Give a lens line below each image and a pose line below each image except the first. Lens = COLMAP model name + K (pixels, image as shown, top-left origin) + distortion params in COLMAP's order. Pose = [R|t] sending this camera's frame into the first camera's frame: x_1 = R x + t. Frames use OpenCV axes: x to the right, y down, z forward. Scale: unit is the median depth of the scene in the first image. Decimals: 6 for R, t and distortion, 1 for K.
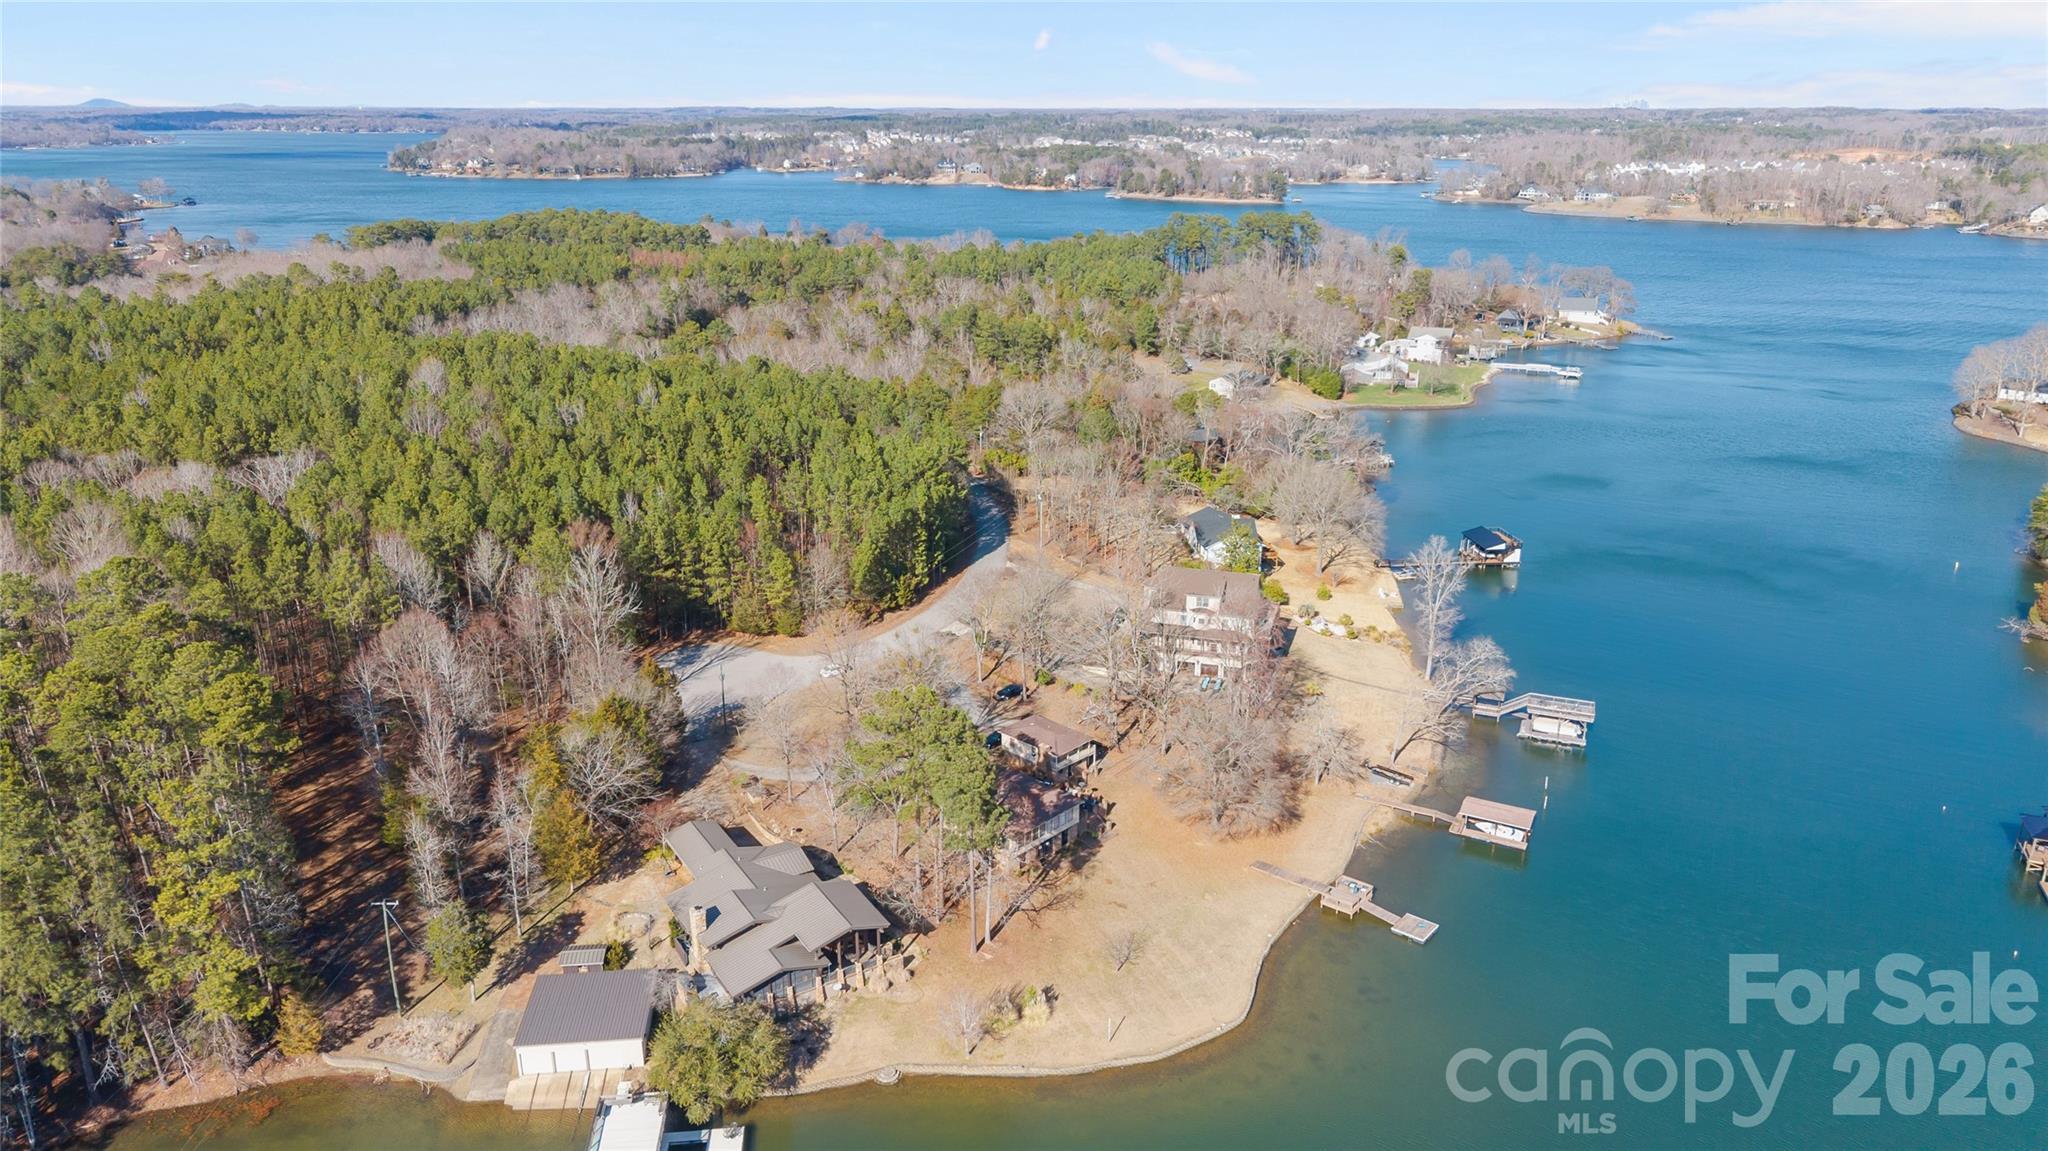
lens RADIAL K [[1393.9, 0, 1018.5], [0, 1393.9, 533.4], [0, 0, 1]] dist [0.058781, -0.060868]
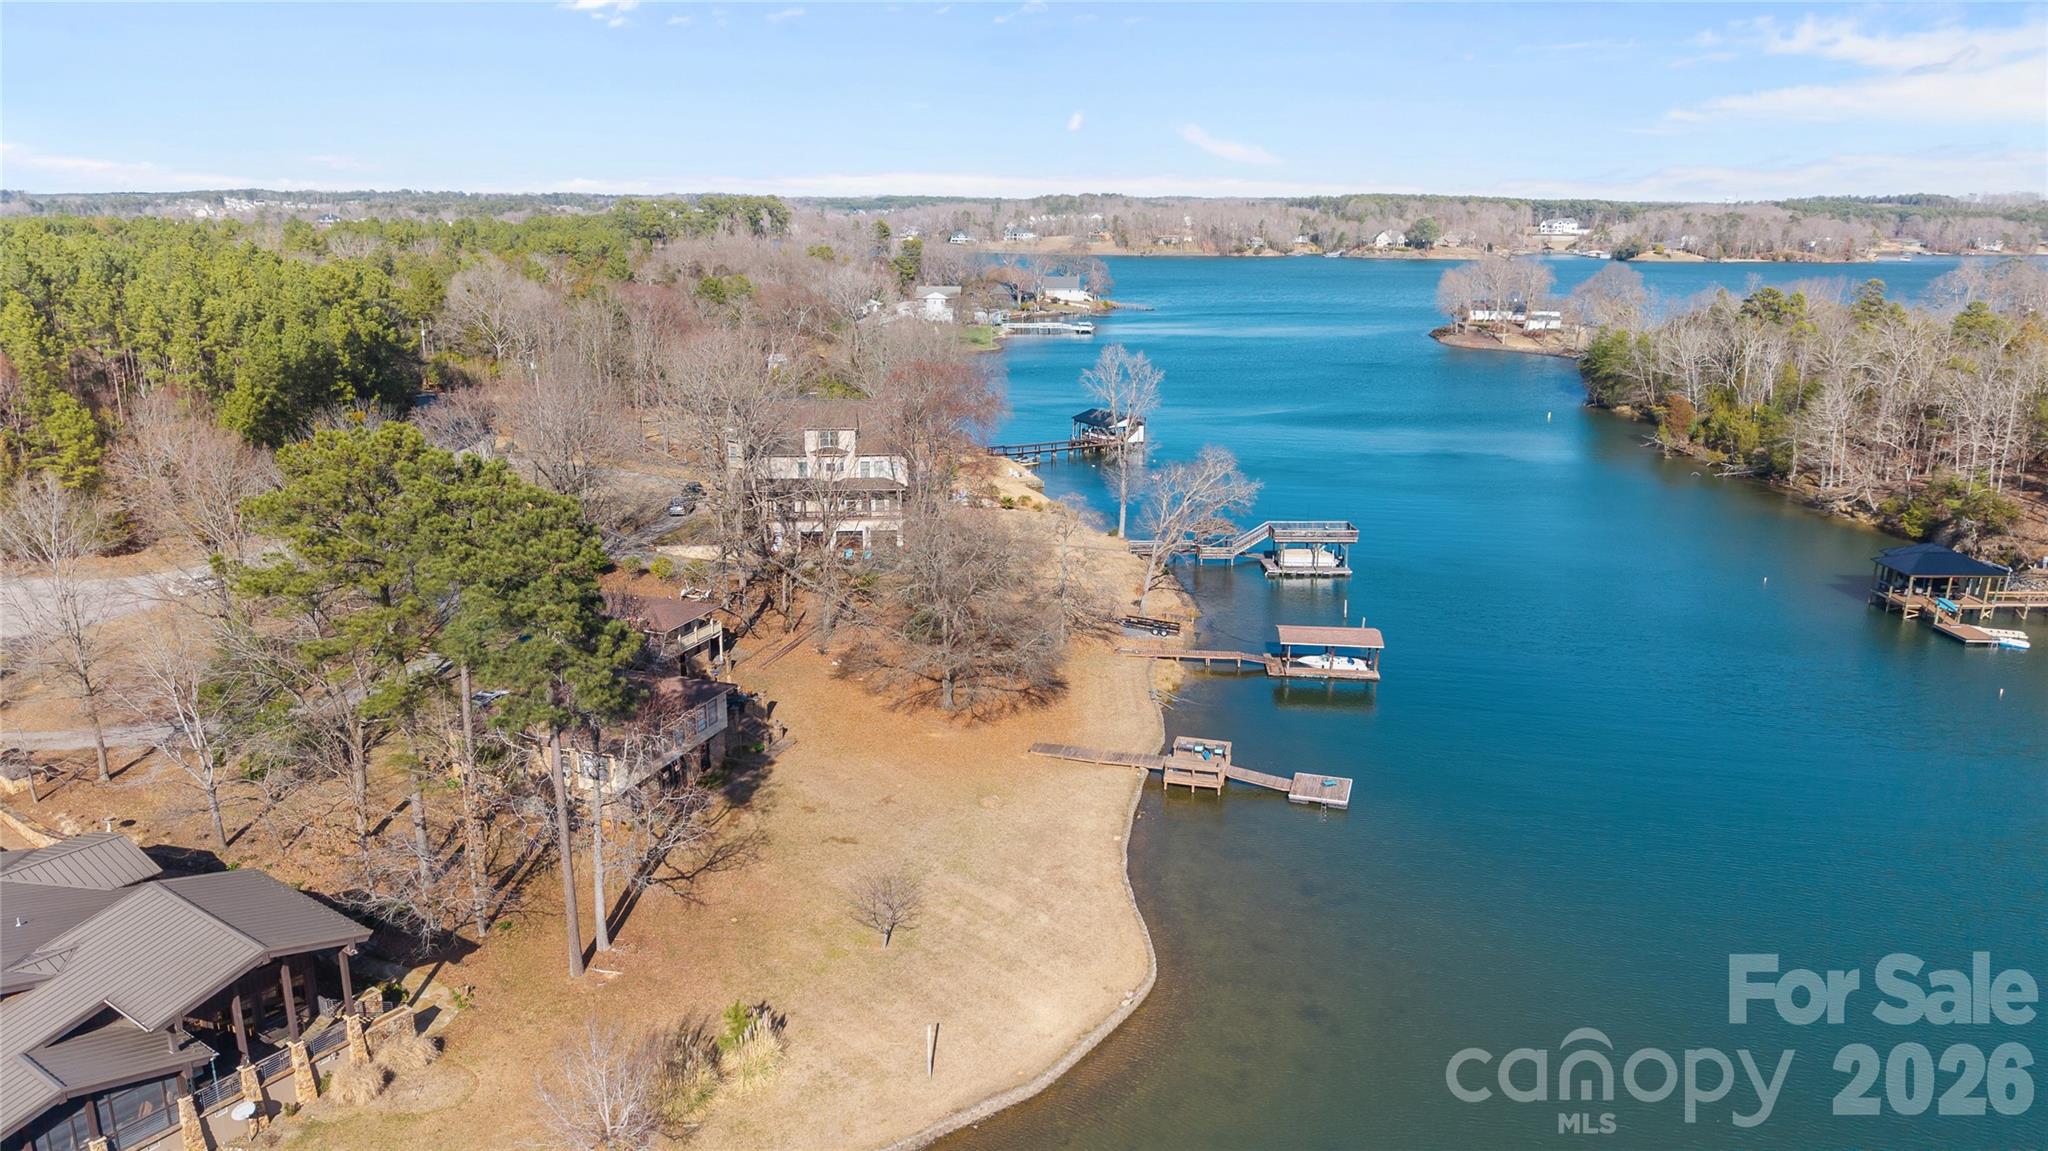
lens RADIAL K [[1360.8, 0, 1024.0], [0, 1360.8, 575.5], [0, 0, 1]] dist [0.064035, -0.078186]
pose [[0.916919, -0.092635, 0.388174, -0.051895], [0.106501, 0.994210, -0.014307, 0.163574], [-0.384601, 0.054459, 0.921475, 0.444467]]
